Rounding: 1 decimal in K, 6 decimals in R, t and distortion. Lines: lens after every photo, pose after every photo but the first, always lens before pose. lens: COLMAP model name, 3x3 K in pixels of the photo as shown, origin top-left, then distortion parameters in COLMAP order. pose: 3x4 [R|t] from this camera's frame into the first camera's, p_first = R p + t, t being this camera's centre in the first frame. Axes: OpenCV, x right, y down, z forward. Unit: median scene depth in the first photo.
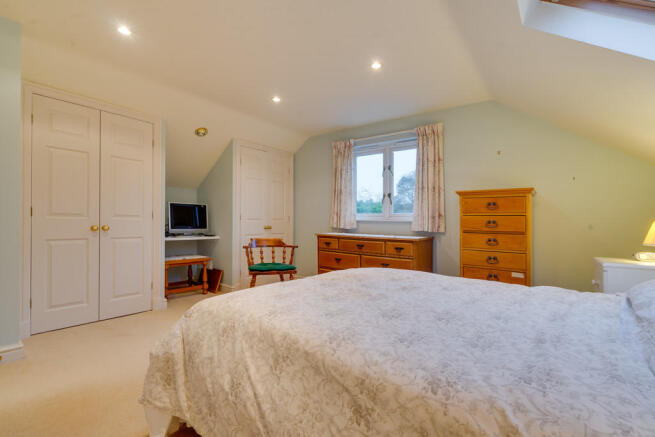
lens RADIAL K [[294.5, 0, 321.8], [0, 294.5, 218.4], [0, 0, 1]] dist [-0.001299, 0.000220]
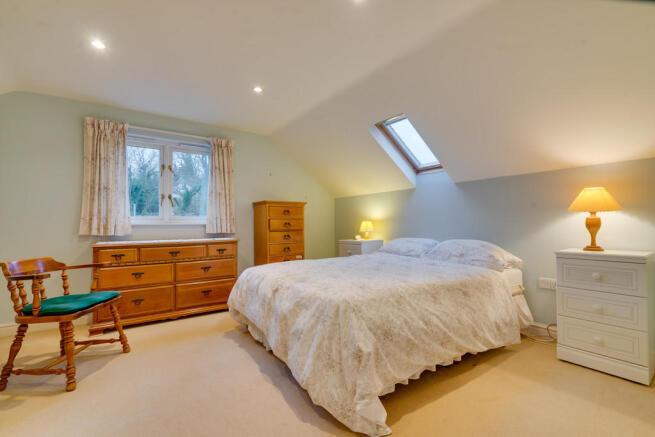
lens RADIAL K [[294.5, 0, 321.8], [0, 294.5, 218.4], [0, 0, 1]] dist [-0.001299, 0.000220]
pose [[0.290283, -0.003043, 0.956936, -0.647786], [0.005052, 0.999986, 0.001647, -0.011884], [-0.956927, 0.004356, 0.290294, 0.333094]]
